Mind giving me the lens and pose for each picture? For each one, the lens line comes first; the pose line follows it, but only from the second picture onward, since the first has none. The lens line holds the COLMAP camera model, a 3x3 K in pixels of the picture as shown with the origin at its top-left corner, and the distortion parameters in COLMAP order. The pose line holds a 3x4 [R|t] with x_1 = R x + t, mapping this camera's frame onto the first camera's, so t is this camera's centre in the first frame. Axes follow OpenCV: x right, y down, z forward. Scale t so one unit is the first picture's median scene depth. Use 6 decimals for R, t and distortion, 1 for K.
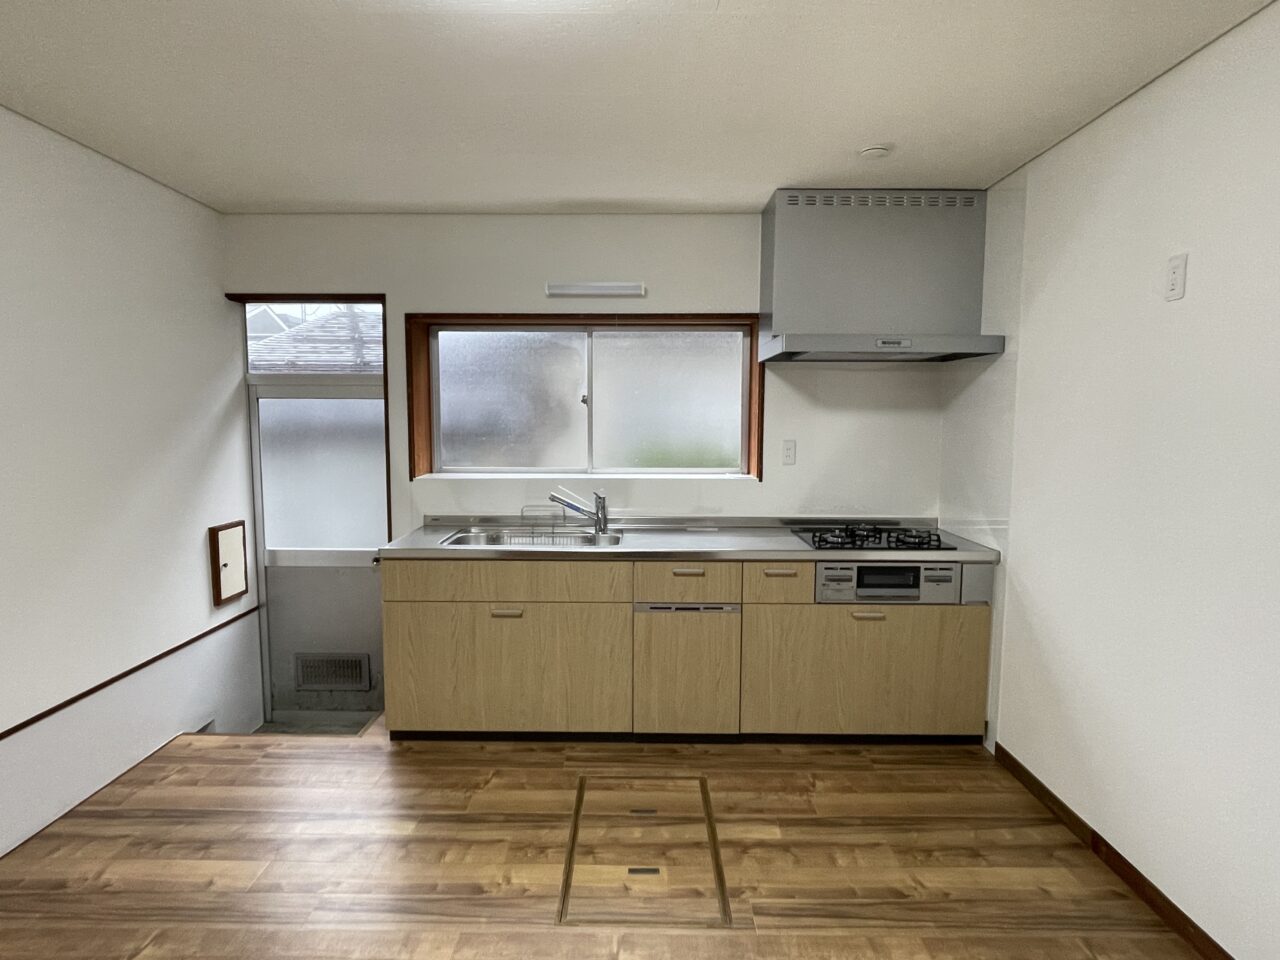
lens RADIAL K [[734.9, 0, 640.0], [0, 734.9, 480.0], [0, 0, 1]] dist [0.004196, 0.000790]
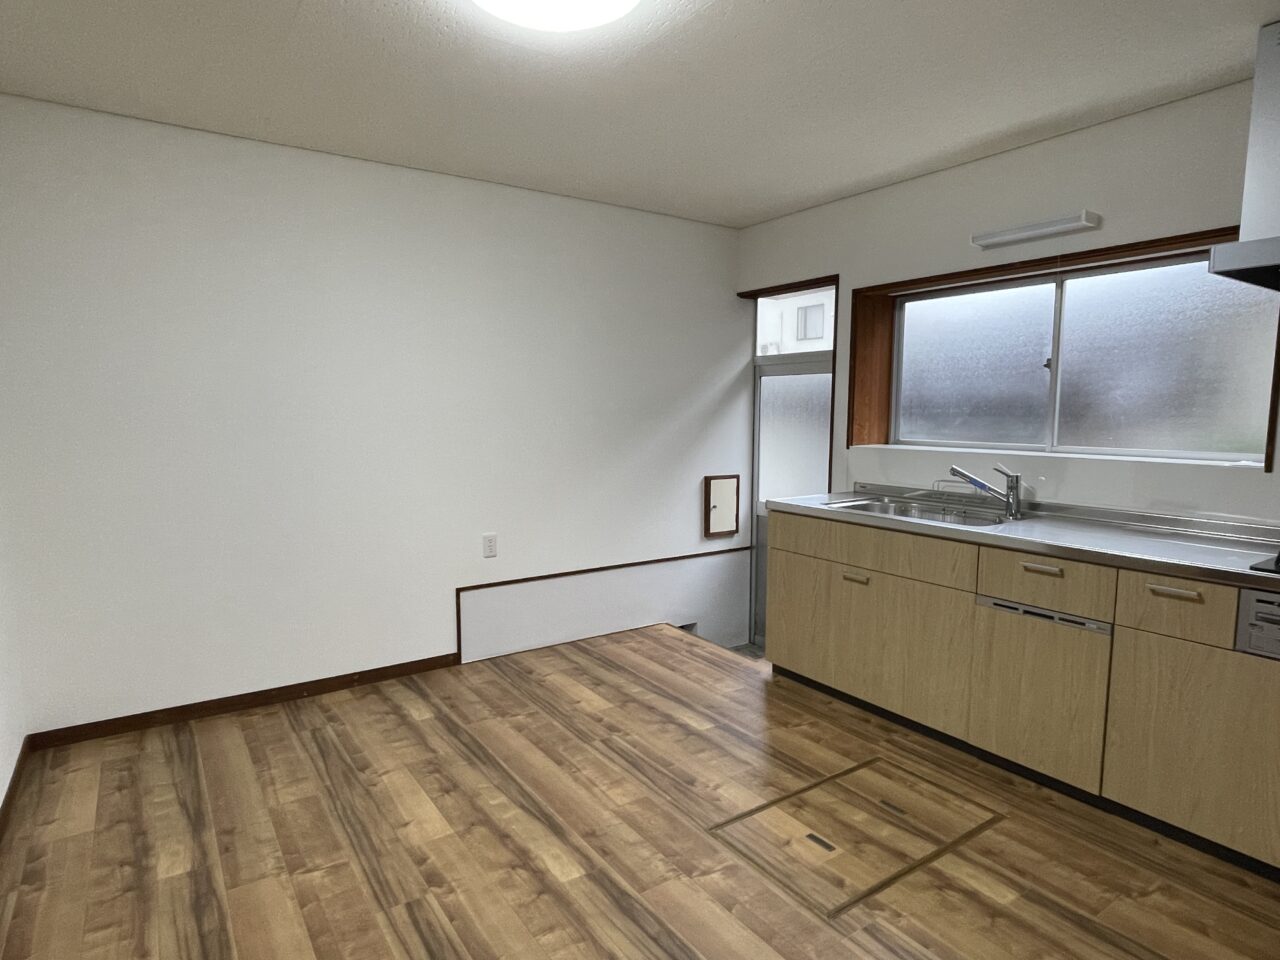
lens RADIAL K [[740.7, 0, 640.0], [0, 740.7, 480.0], [0, 0, 1]] dist [-0.000406, 0.000204]
pose [[0.568084, 0.077819, -0.819283, 0.471011], [-0.071529, 0.996421, 0.045047, 0.023466], [0.819856, 0.033012, 0.571617, 0.175726]]
